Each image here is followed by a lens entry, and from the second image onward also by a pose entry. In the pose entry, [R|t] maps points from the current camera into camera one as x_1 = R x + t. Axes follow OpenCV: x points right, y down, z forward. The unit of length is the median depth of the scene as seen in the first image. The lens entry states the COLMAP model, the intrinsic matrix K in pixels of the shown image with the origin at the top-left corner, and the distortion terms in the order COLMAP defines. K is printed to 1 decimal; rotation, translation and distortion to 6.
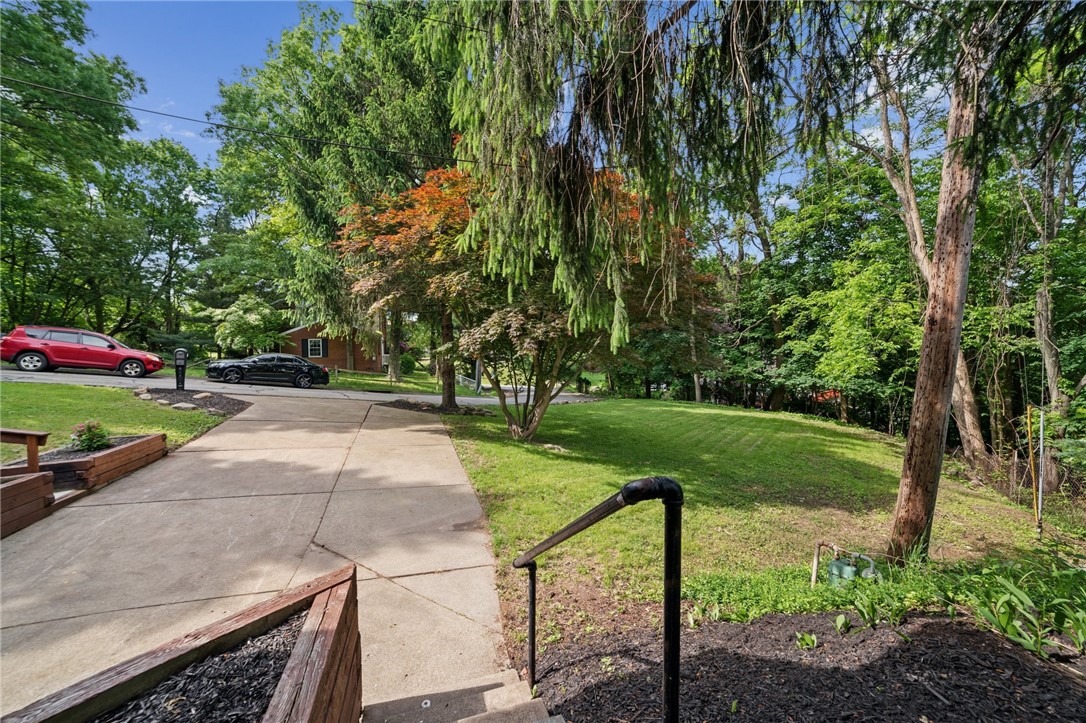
lens RADIAL K [[468.1, 0, 544.1], [0, 468.1, 339.0], [0, 0, 1]] dist [-0.081090, 0.031522]
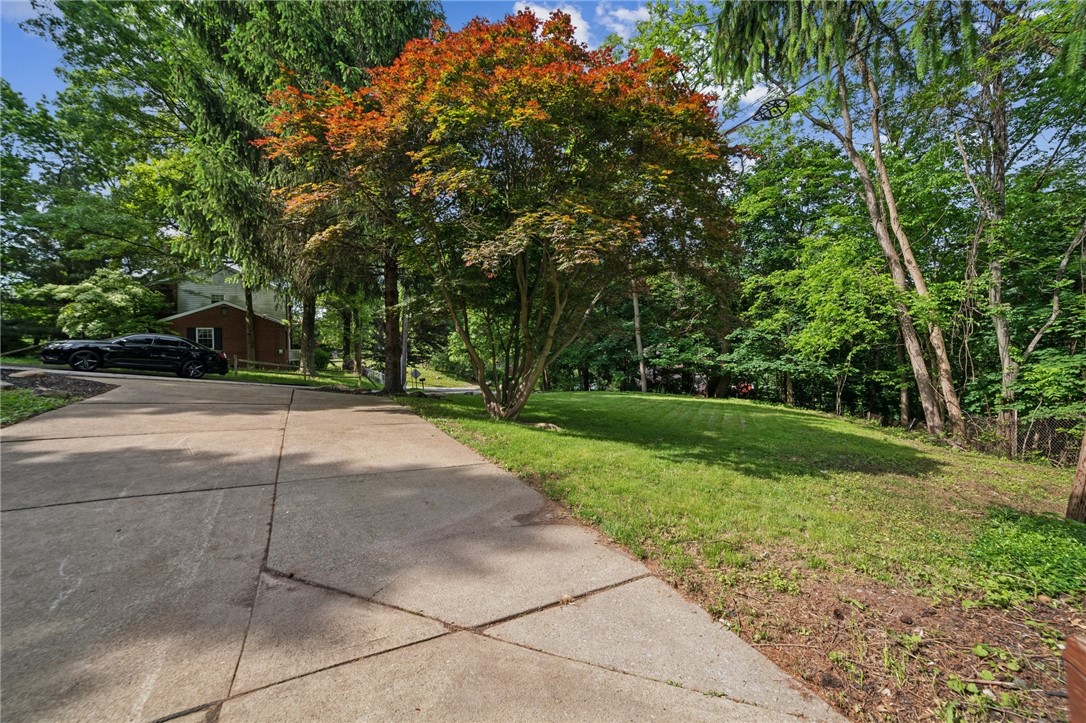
lens RADIAL K [[462.4, 0, 551.8], [0, 462.4, 345.8], [0, 0, 1]] dist [-0.076115, 0.029472]
pose [[0.977924, 0.000508, 0.208961, -0.102762], [-0.000044, 0.999998, -0.002227, 0.068600], [-0.208961, 0.002168, 0.977922, 0.154042]]
